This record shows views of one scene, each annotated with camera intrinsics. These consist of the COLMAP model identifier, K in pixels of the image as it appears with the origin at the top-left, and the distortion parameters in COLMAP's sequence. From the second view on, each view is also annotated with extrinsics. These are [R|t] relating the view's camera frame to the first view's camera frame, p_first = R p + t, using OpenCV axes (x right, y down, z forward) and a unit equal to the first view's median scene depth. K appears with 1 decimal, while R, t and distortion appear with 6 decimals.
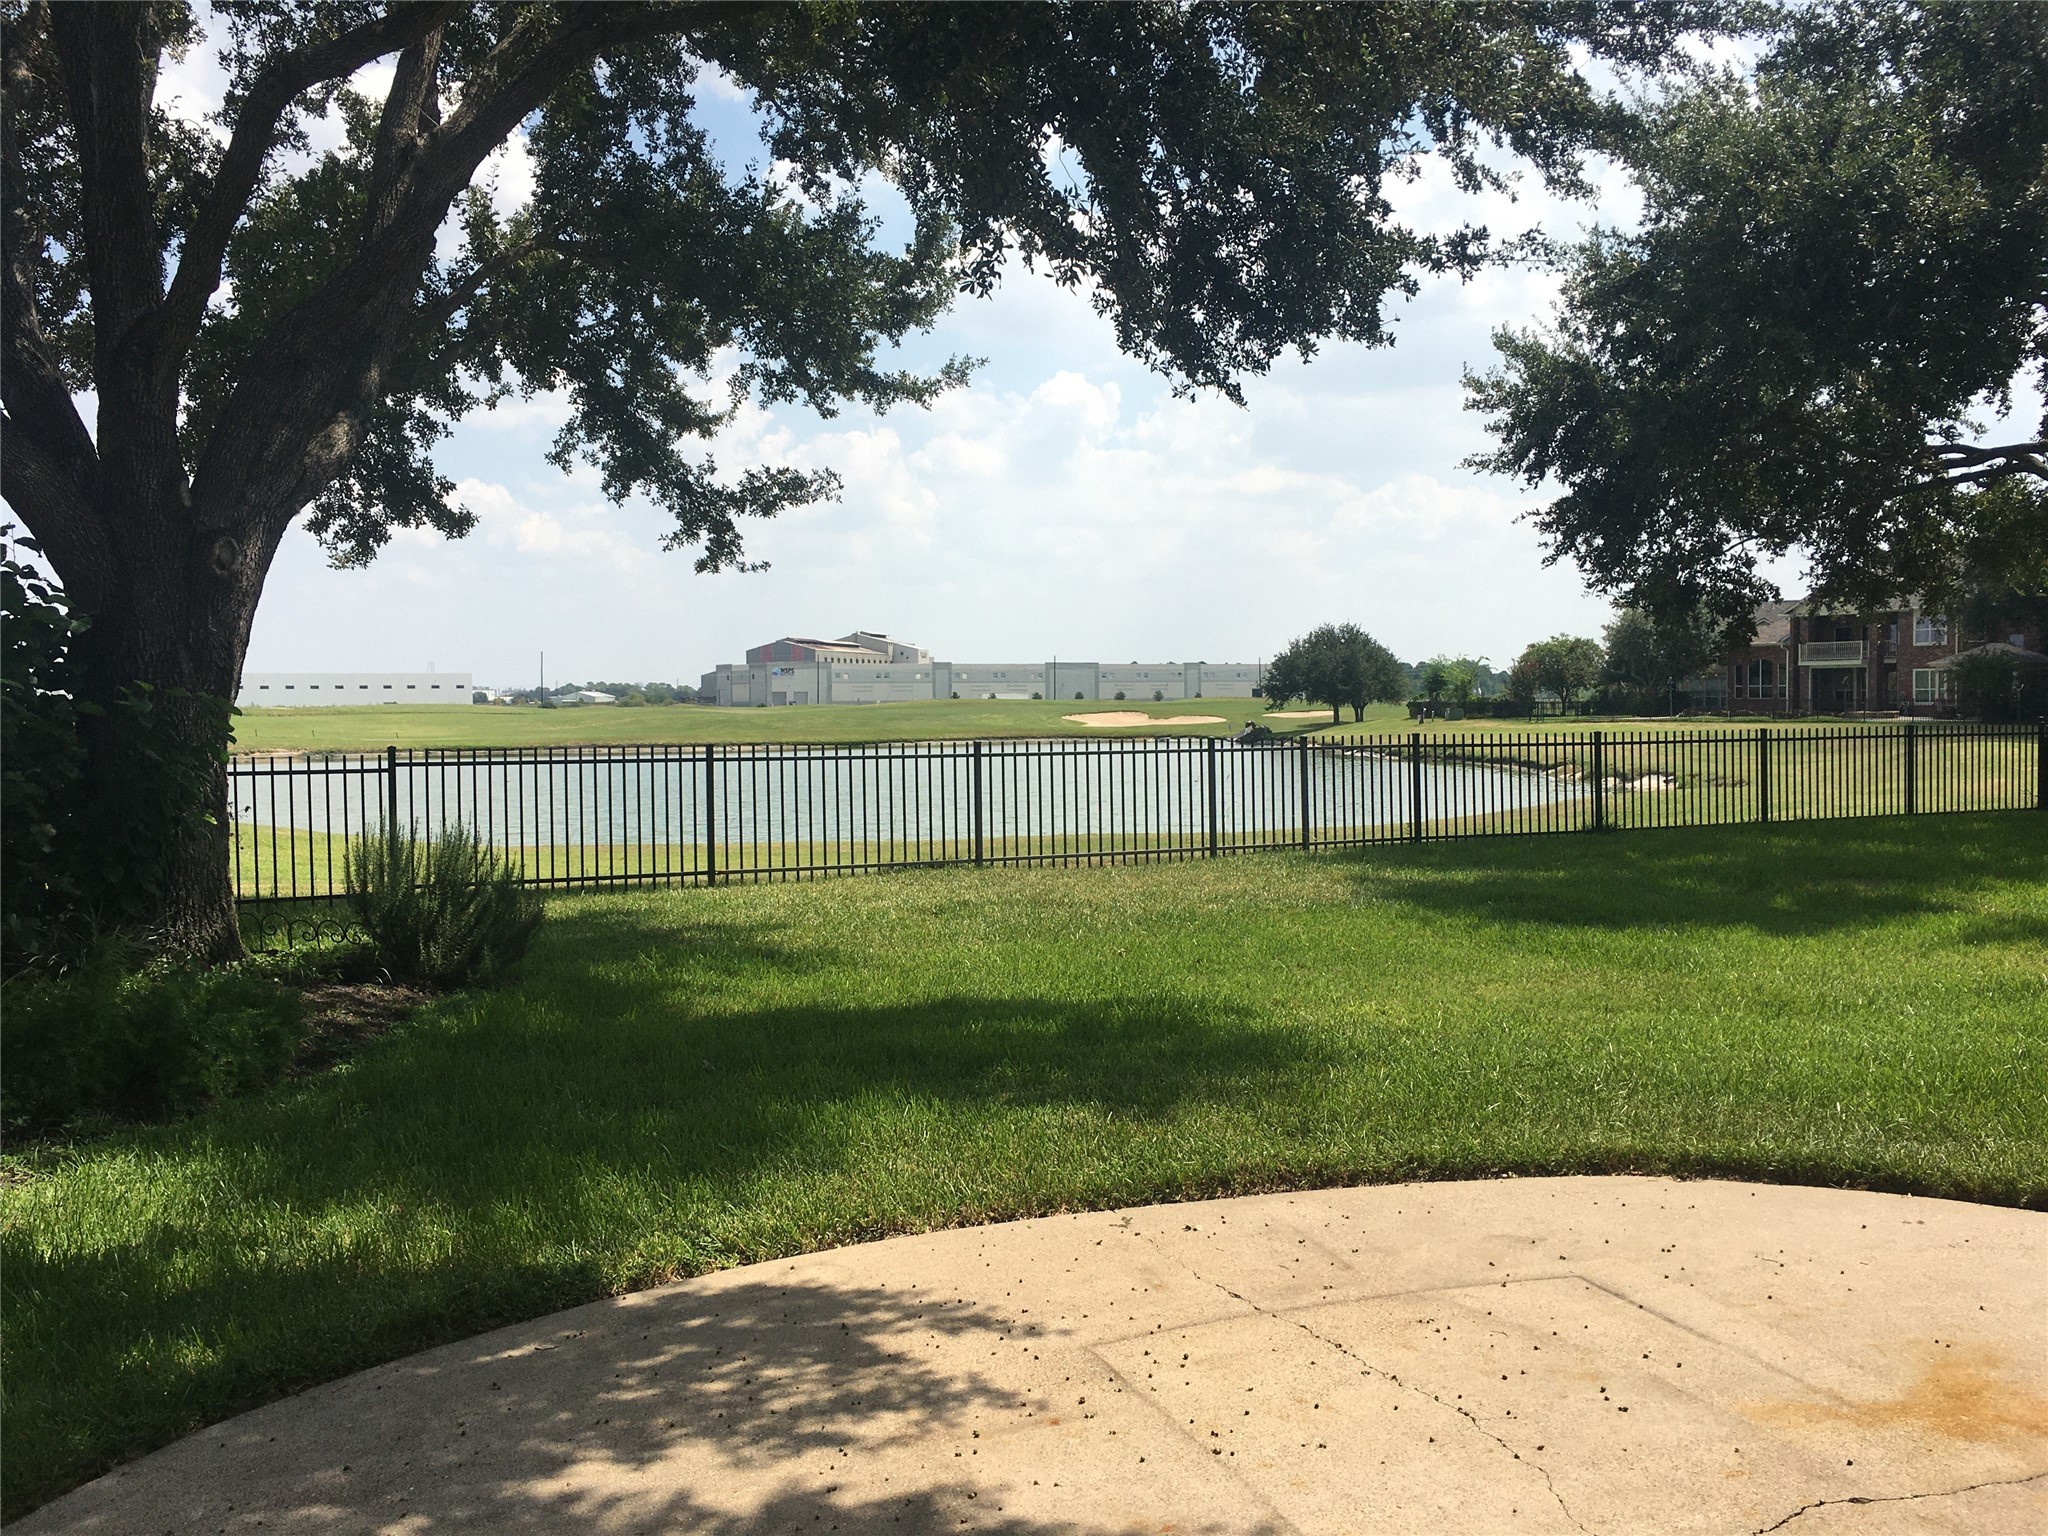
lens RADIAL K [[1757.1, 0, 1035.5], [0, 1757.1, 765.8], [0, 0, 1]] dist [0.060553, -0.064651]
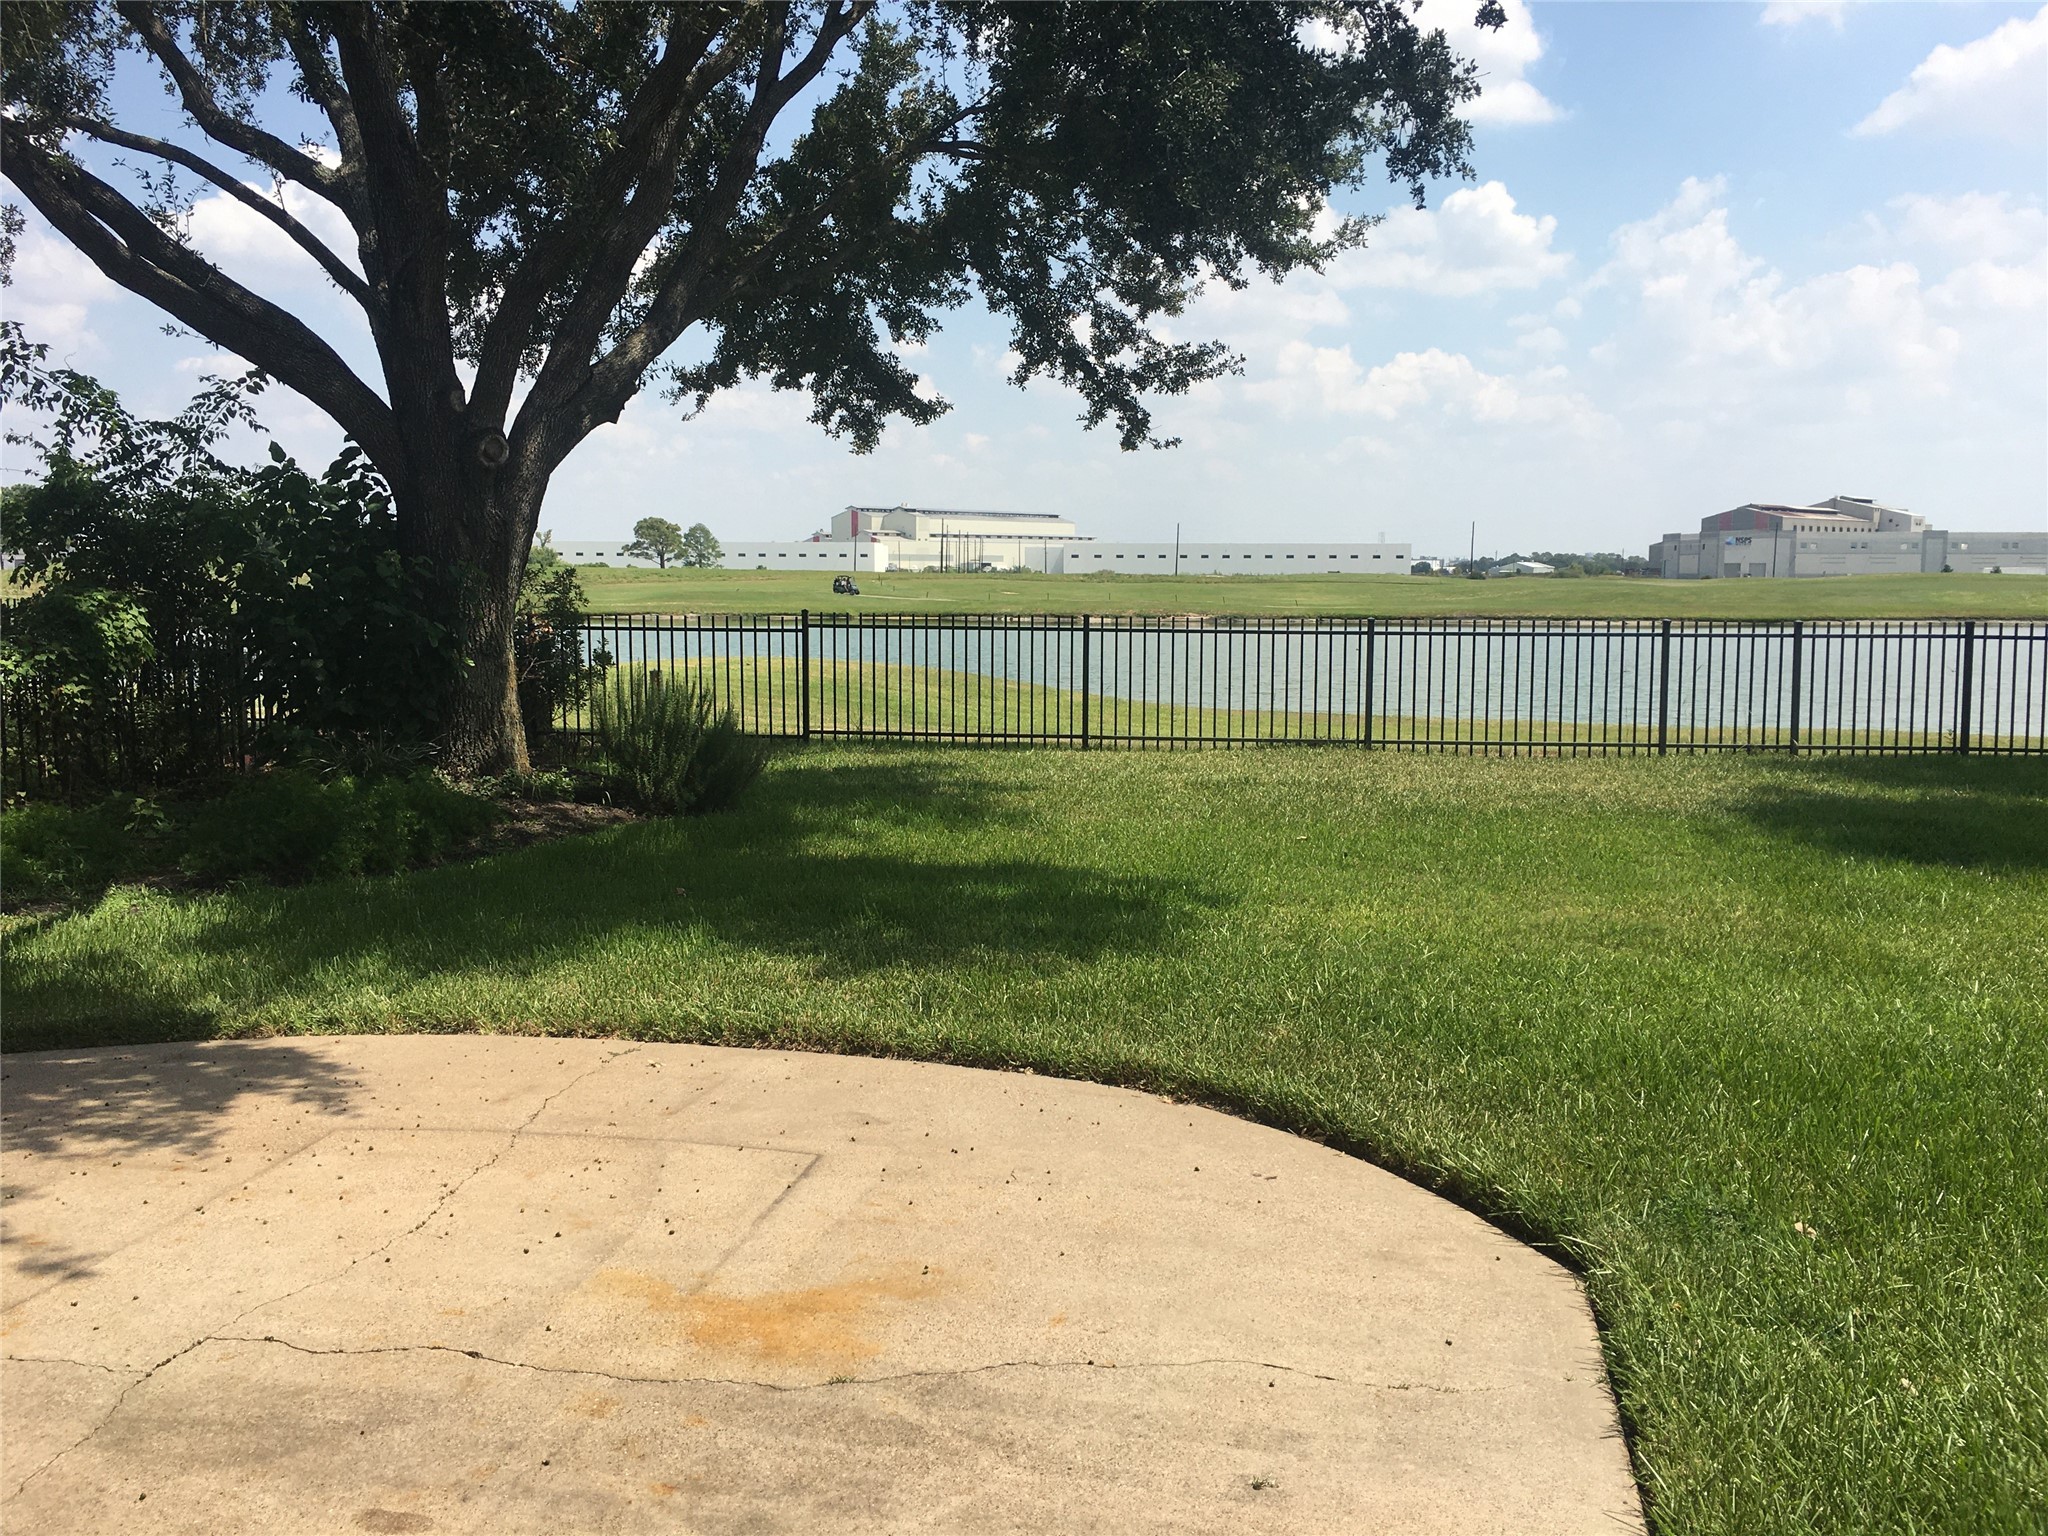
lens RADIAL K [[1757.1, 0, 1021.7], [0, 1757.1, 752.7], [0, 0, 1]] dist [0.060553, -0.064651]
pose [[0.861689, 0.063563, -0.503441, 0.273807], [-0.030286, 0.996797, 0.074015, -0.005948], [0.506533, -0.048530, 0.860854, 0.061552]]
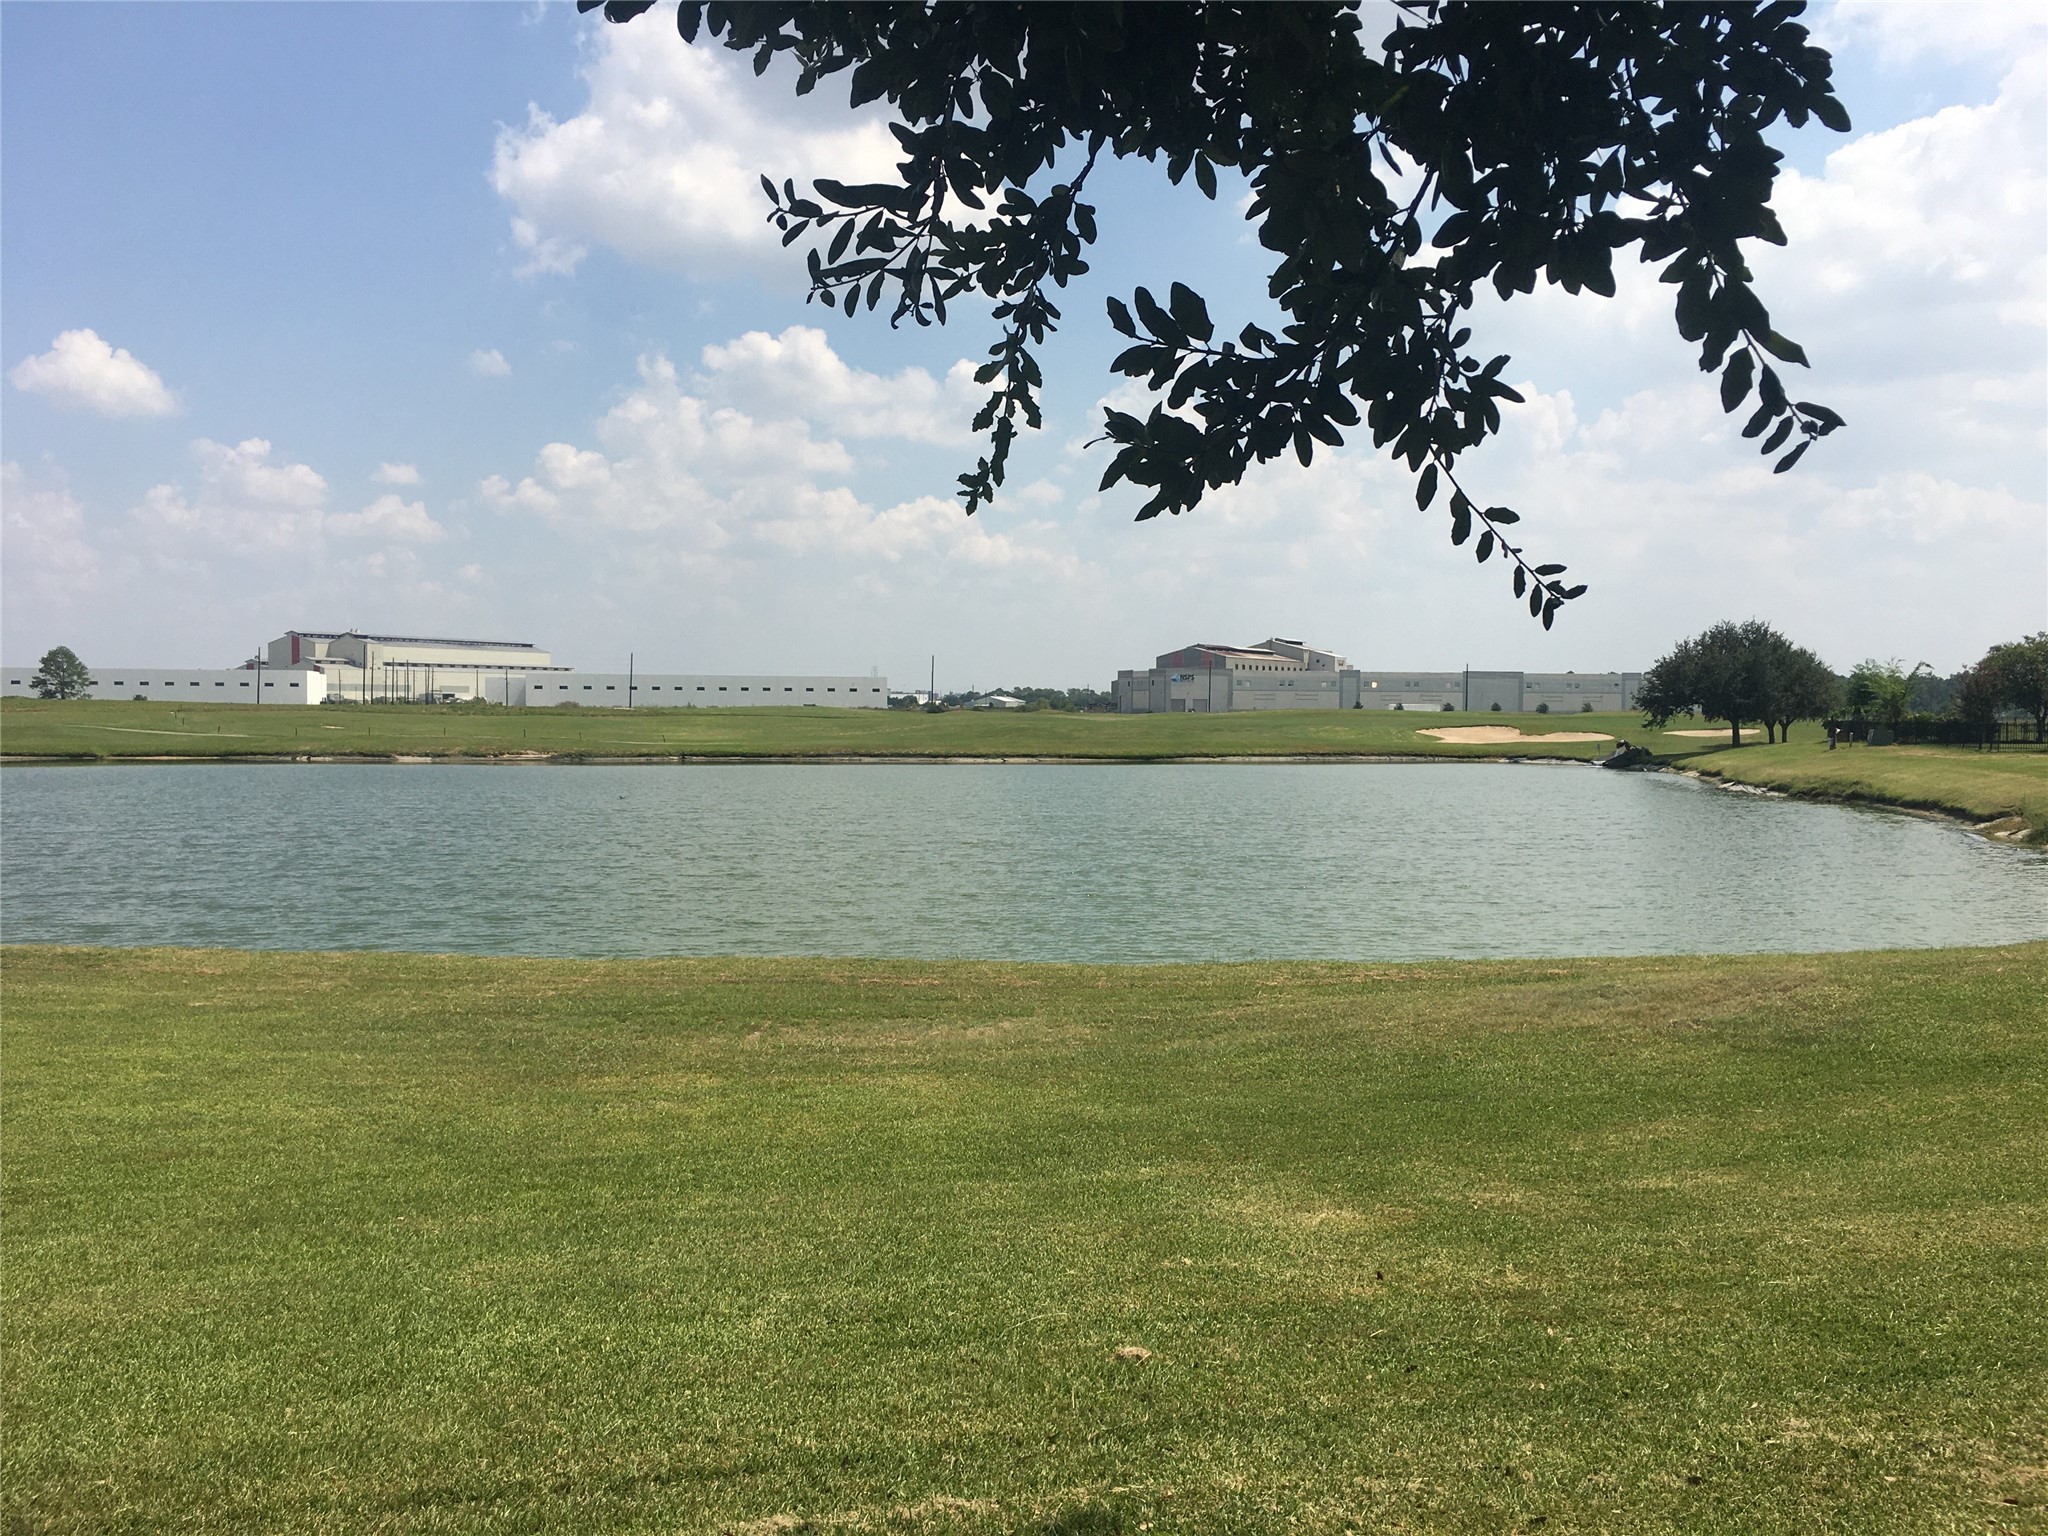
lens RADIAL K [[1757.1, 0, 1027.2], [0, 1757.1, 748.7], [0, 0, 1]] dist [0.060553, -0.064651]
pose [[0.968788, 0.020627, -0.247032, 0.445456], [-0.024122, 0.999647, -0.011127, -0.045041], [0.246715, 0.016739, 0.968943, 1.071995]]
